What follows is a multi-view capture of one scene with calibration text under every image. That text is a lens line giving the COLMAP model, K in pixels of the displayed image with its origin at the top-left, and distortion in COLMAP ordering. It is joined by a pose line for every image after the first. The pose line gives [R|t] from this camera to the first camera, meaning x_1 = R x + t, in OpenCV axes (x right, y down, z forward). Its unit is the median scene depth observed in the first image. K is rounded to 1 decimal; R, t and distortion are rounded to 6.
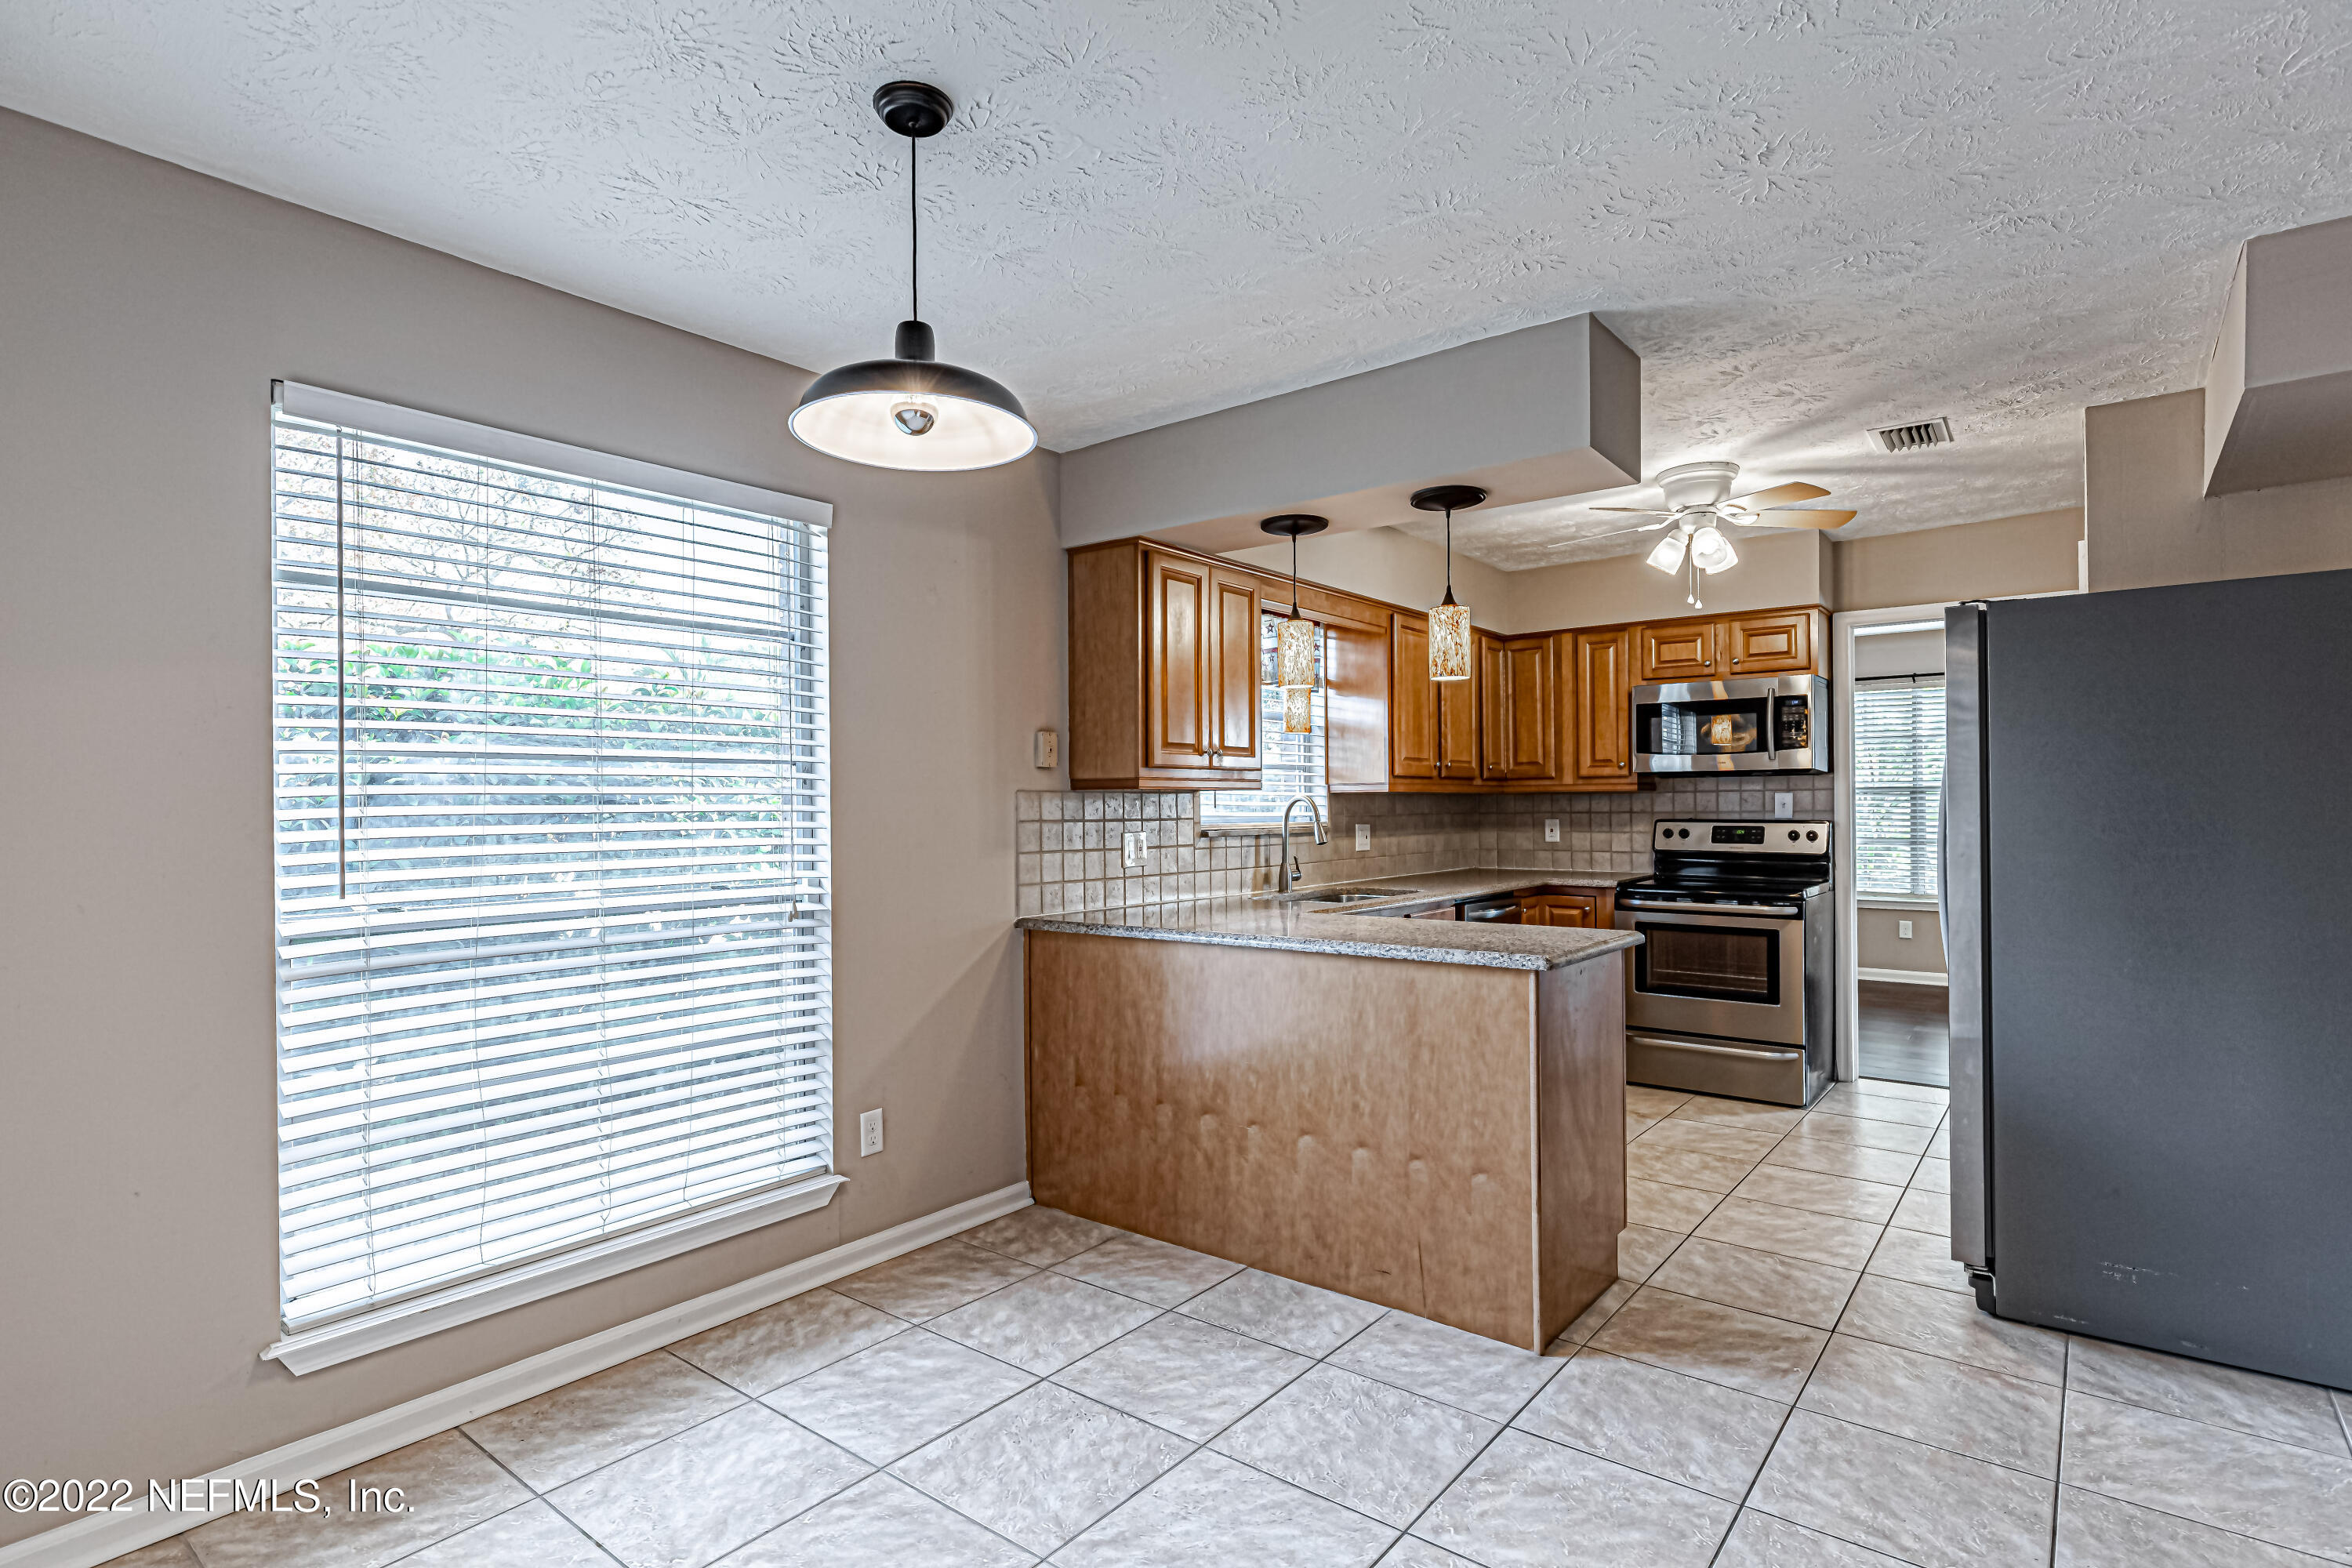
lens RADIAL K [[1176.0, 0, 1188.7], [0, 1176.0, 794.5], [0, 0, 1]] dist [0.001950, 0.000090]
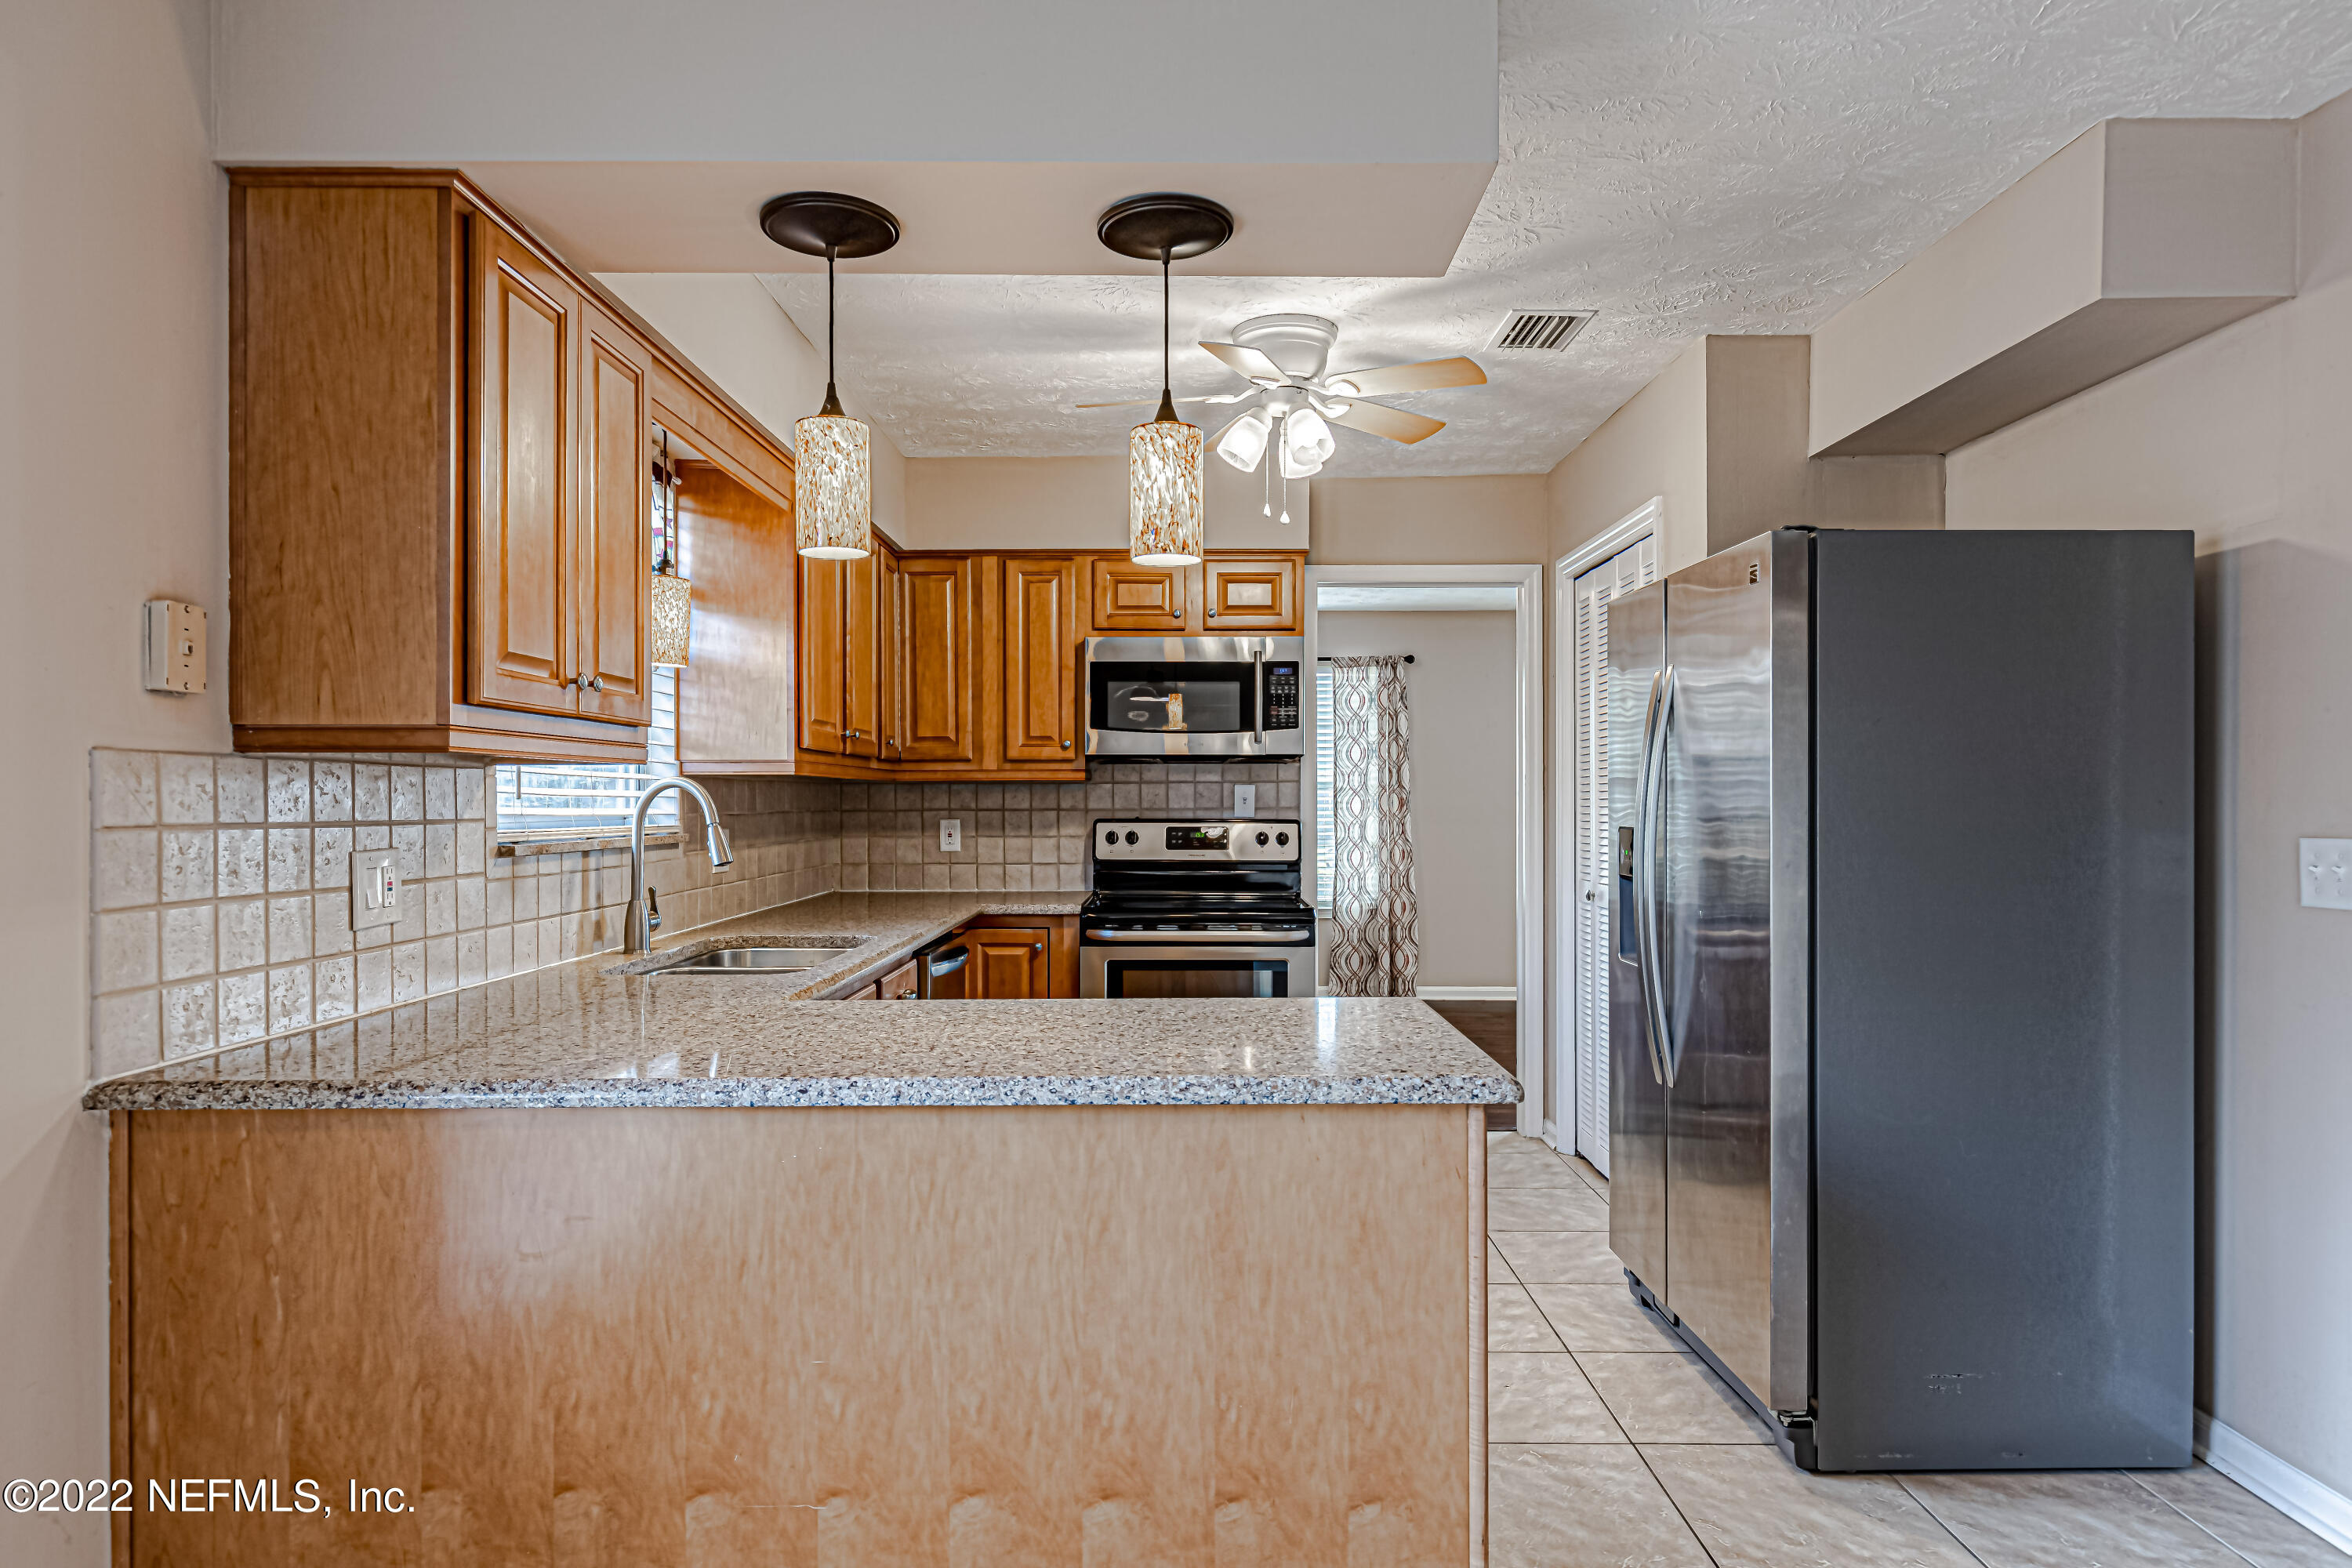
lens RADIAL K [[1364.2, 0, 1179.1], [0, 1364.2, 800.0], [0, 0, 1]] dist [0.005301, -0.001515]
pose [[0.788760, 0.005841, 0.614673, -0.137599], [-0.009806, 0.999947, 0.003082, 0.008589], [-0.614623, -0.008459, 0.788776, 0.424904]]
